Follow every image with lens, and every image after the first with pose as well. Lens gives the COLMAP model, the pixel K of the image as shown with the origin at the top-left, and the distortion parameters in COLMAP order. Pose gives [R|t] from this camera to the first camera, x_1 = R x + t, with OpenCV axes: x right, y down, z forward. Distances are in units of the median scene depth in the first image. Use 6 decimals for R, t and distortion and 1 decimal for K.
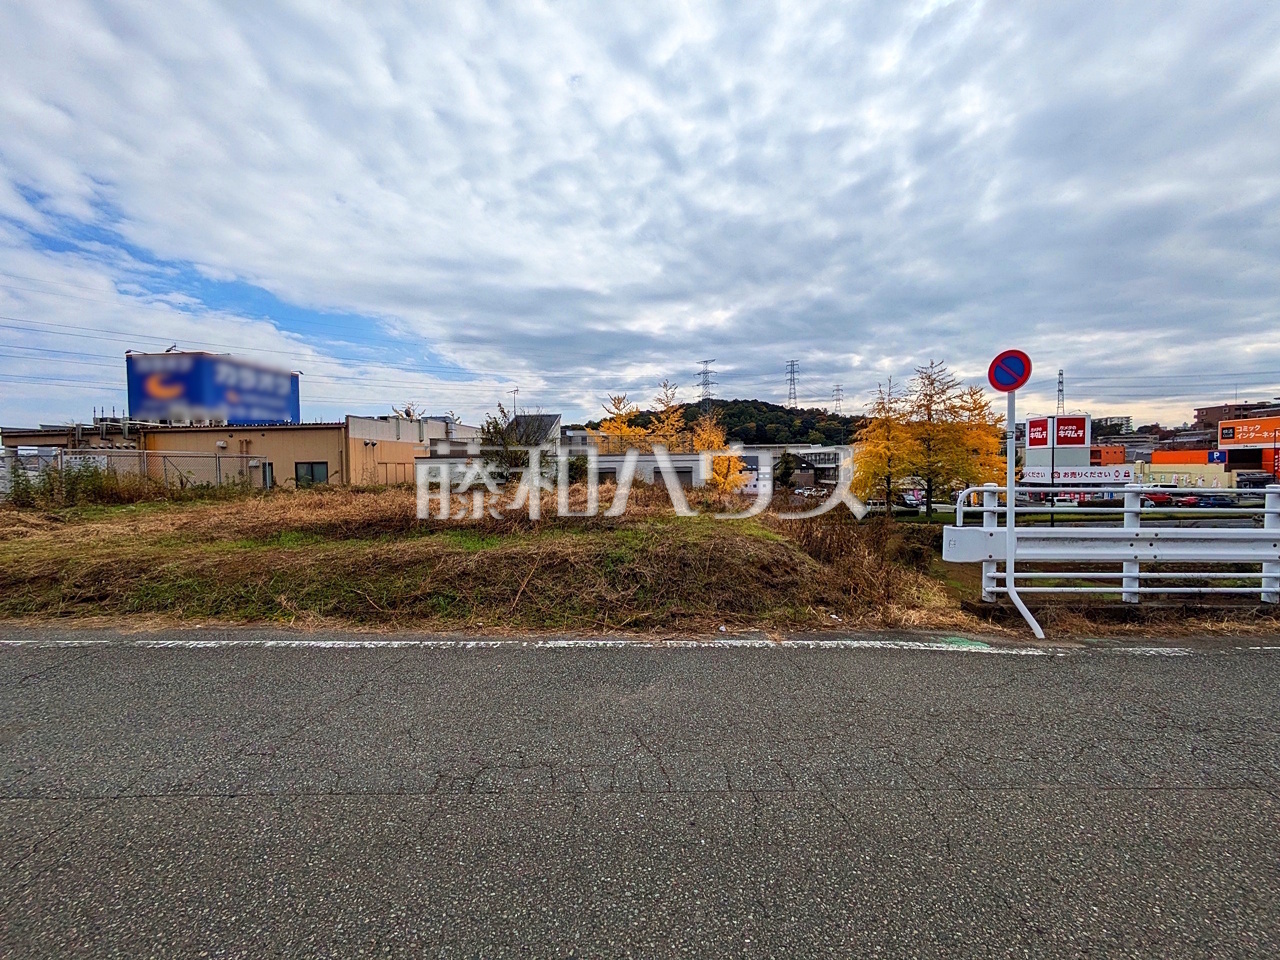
lens RADIAL K [[521.1, 0, 642.0], [0, 521.1, 493.8], [0, 0, 1]] dist [0.008043, 0.000474]
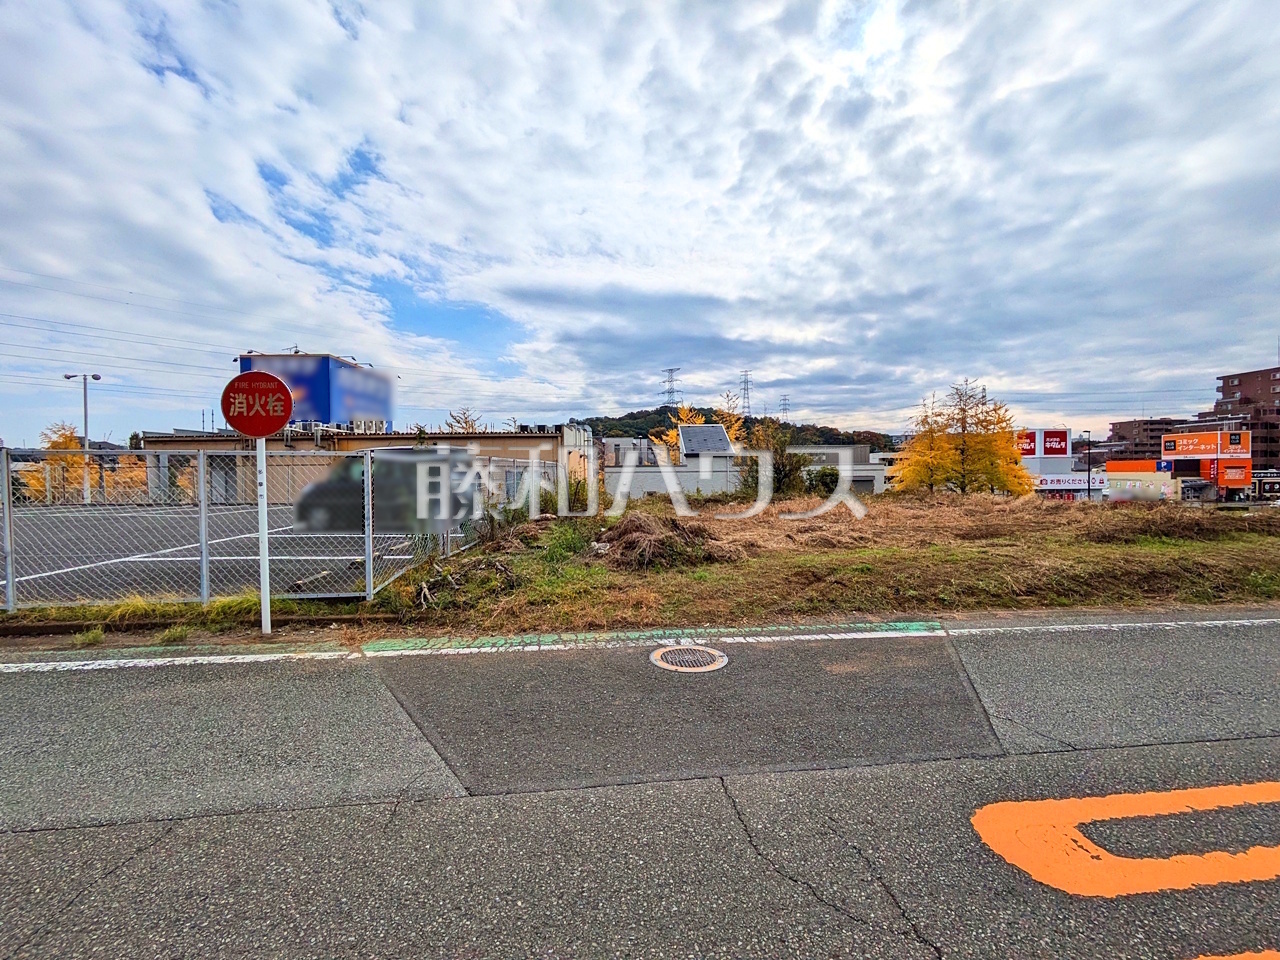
lens RADIAL K [[521.1, 0, 643.7], [0, 521.1, 481.5], [0, 0, 1]] dist [0.008043, 0.000474]
pose [[0.991956, -0.001176, 0.126575, -0.196943], [0.006044, 0.999256, -0.038080, 0.001001], [-0.126436, 0.038538, 0.991226, 0.002164]]
